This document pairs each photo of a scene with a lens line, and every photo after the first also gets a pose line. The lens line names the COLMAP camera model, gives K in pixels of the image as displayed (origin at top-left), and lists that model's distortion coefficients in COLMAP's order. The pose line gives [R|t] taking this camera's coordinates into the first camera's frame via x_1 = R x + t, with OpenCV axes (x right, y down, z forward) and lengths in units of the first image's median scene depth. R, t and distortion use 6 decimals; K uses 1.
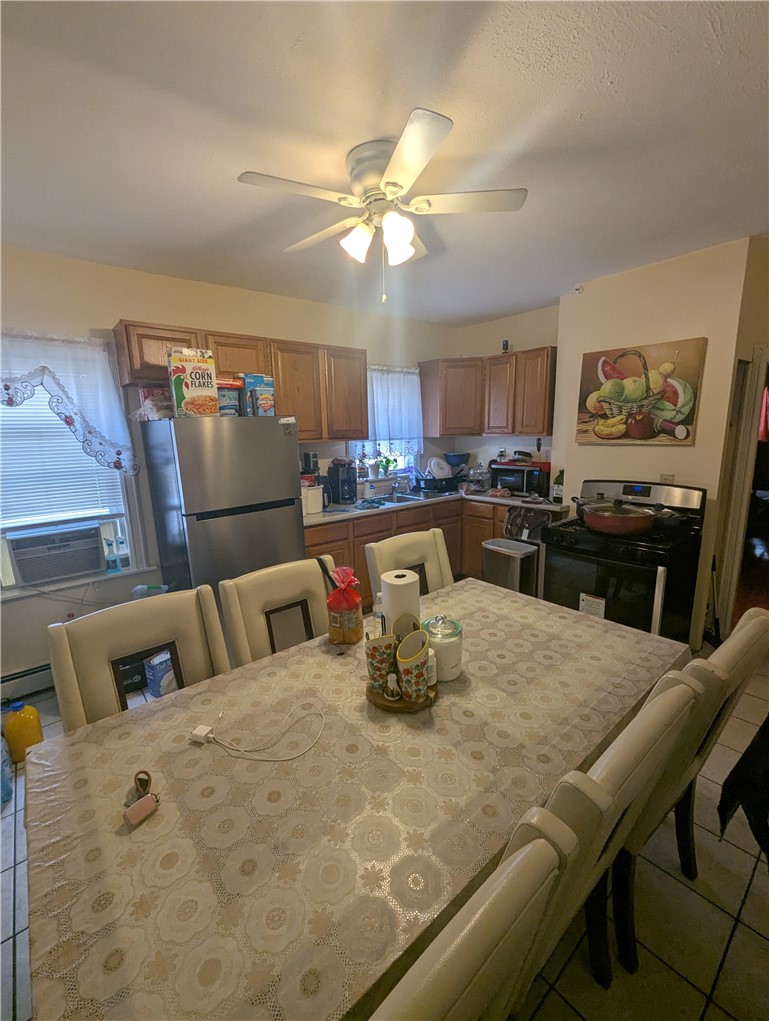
lens RADIAL K [[425.3, 0, 378.9], [0, 425.3, 511.9], [0, 0, 1]] dist [0.002252, 0.000175]
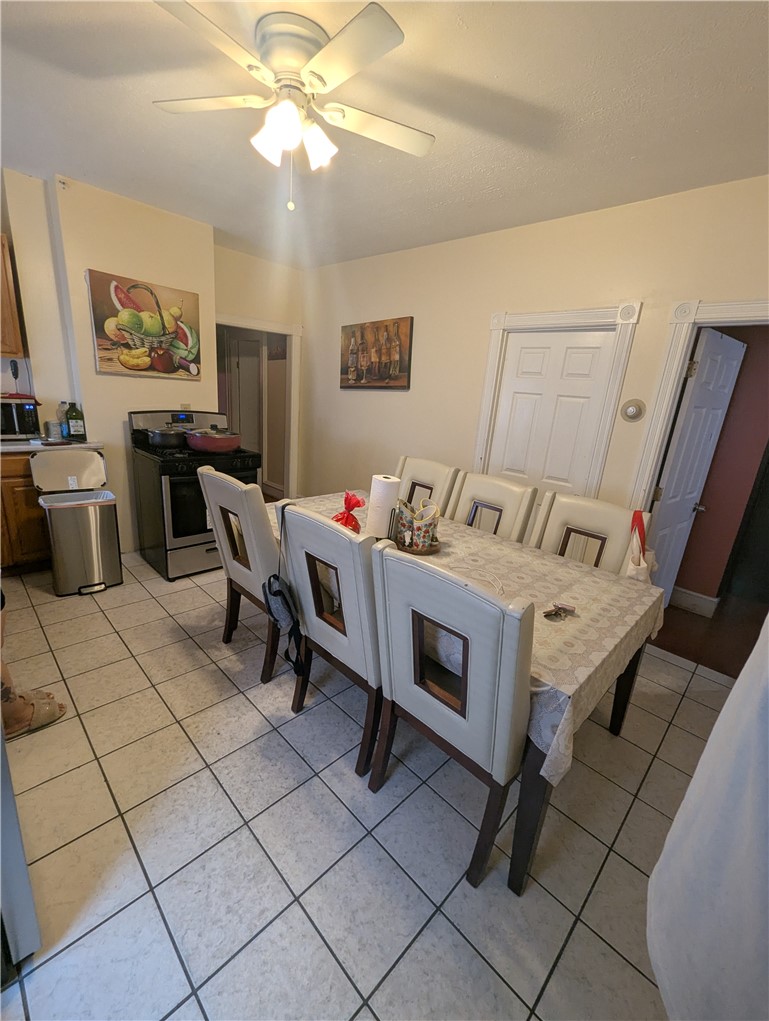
lens RADIAL K [[425.3, 0, 377.6], [0, 425.3, 512.0], [0, 0, 1]] dist [0.002252, 0.000175]
pose [[-0.091008, -0.258415, 0.961738, -0.622530], [0.116994, 0.956283, 0.268020, -0.053248], [-0.988954, 0.136910, -0.056796, 0.555989]]
